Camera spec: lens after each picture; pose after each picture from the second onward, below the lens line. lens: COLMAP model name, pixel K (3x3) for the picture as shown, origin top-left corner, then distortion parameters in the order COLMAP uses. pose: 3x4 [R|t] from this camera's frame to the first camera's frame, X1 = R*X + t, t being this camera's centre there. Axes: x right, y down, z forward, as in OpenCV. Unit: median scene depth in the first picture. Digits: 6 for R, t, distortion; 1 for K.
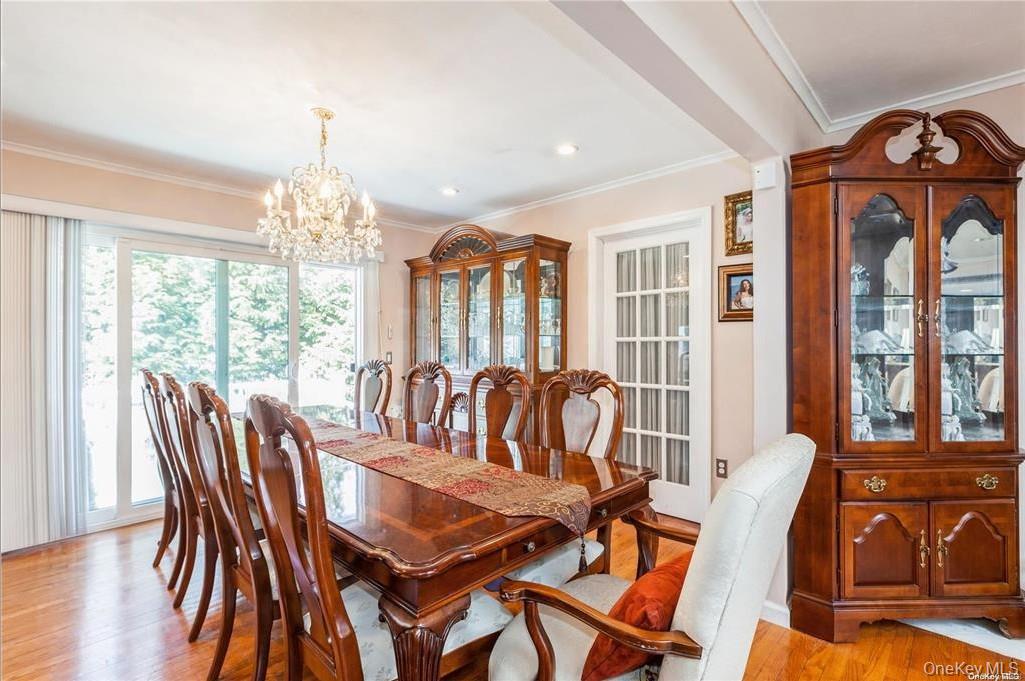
lens RADIAL K [[474.8, 0, 511.6], [0, 474.8, 340.8], [0, 0, 1]] dist [0.003875, -0.001845]
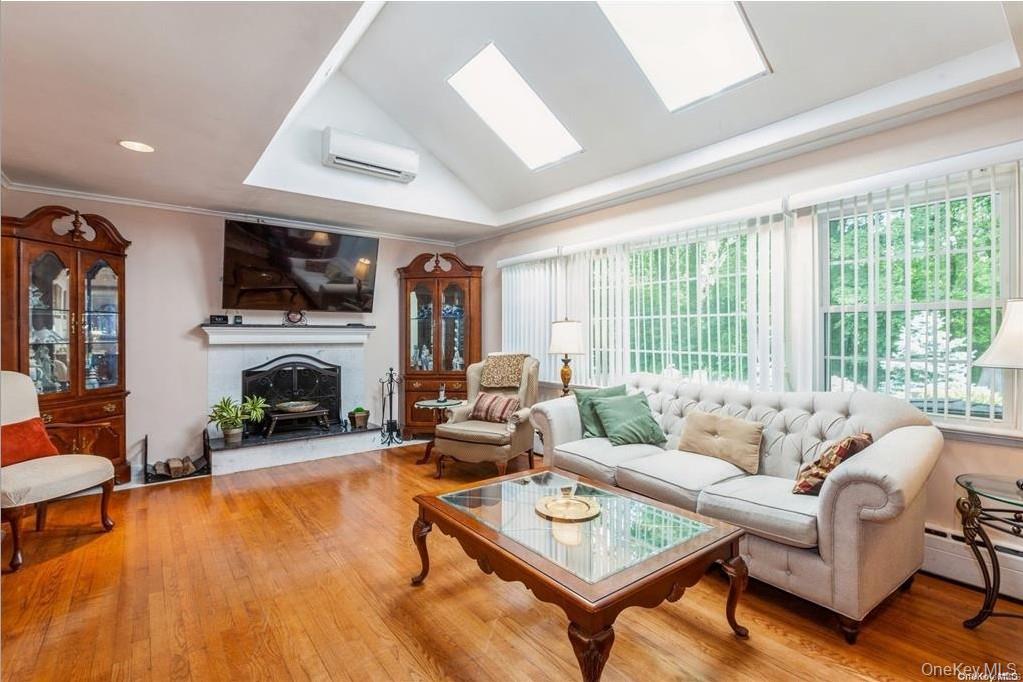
lens RADIAL K [[473.9, 0, 516.4], [0, 473.9, 332.1], [0, 0, 1]] dist [0.003875, -0.001845]
pose [[0.147815, 0.006657, 0.988993, -0.674825], [0.004223, 0.999964, -0.007362, 0.007230], [-0.989006, 0.005265, 0.147782, -0.930386]]
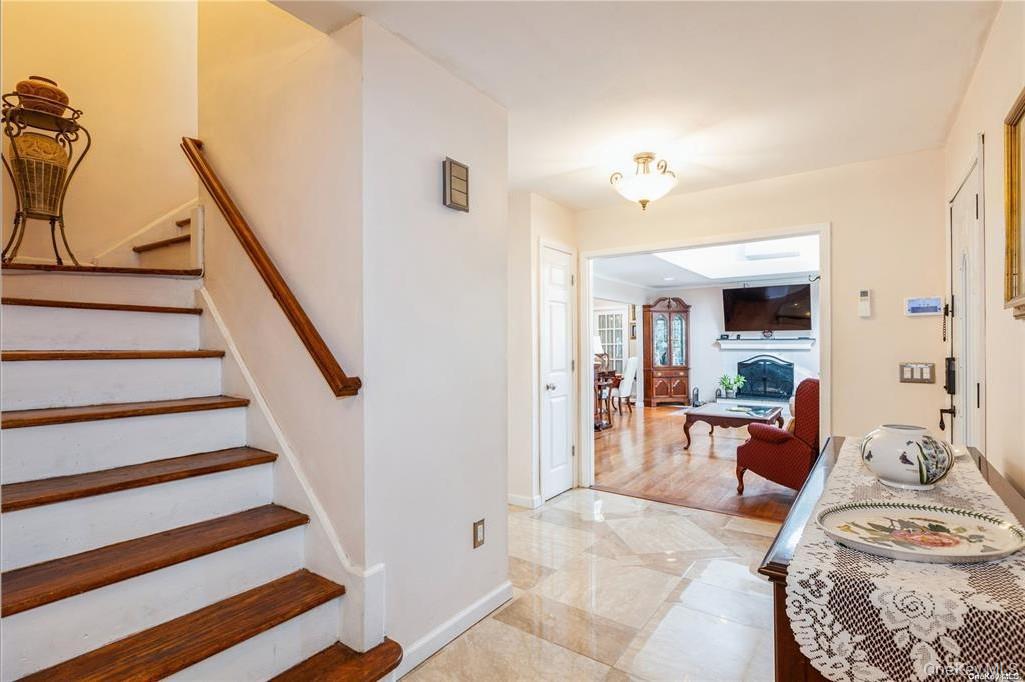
lens RADIAL K [[486.0, 0, 515.1], [0, 486.0, 344.3], [0, 0, 1]] dist [-0.000155, 0.000035]
pose [[0.989821, 0.001260, 0.142309, -1.376613], [-0.000023, 0.999962, -0.008696, 0.039063], [-0.142314, 0.008604, 0.989784, -3.643338]]
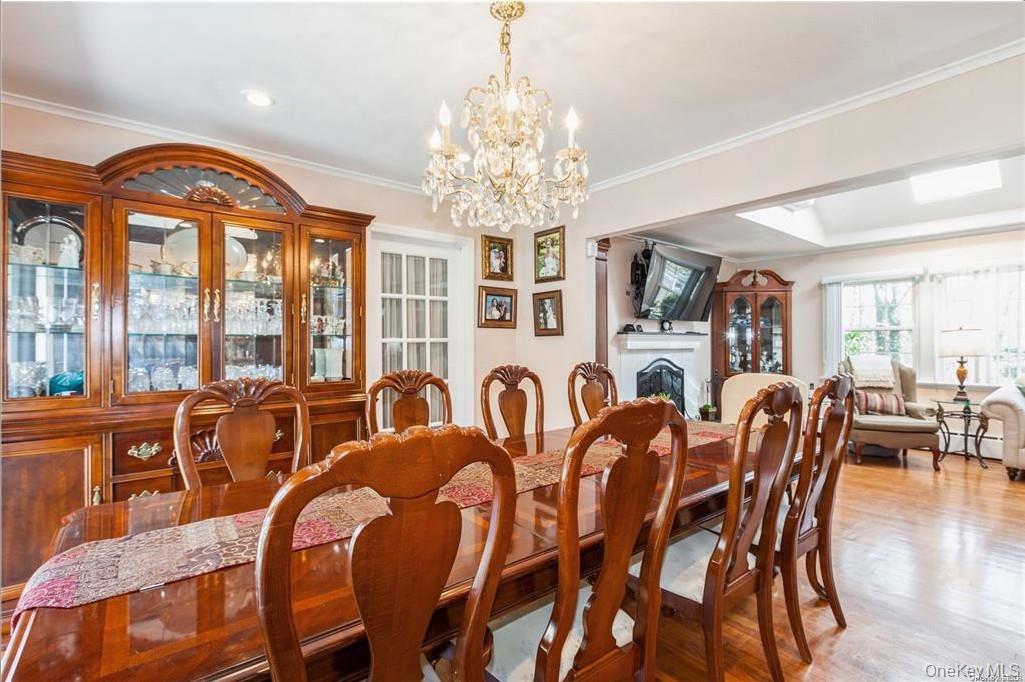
lens RADIAL K [[474.8, 0, 510.3], [0, 474.8, 339.2], [0, 0, 1]] dist [0.003875, -0.001845]
pose [[0.124446, 0.009921, 0.992177, -1.356395], [0.004685, 0.999933, -0.010587, 0.012250], [-0.992215, 0.005966, 0.124391, 1.163642]]
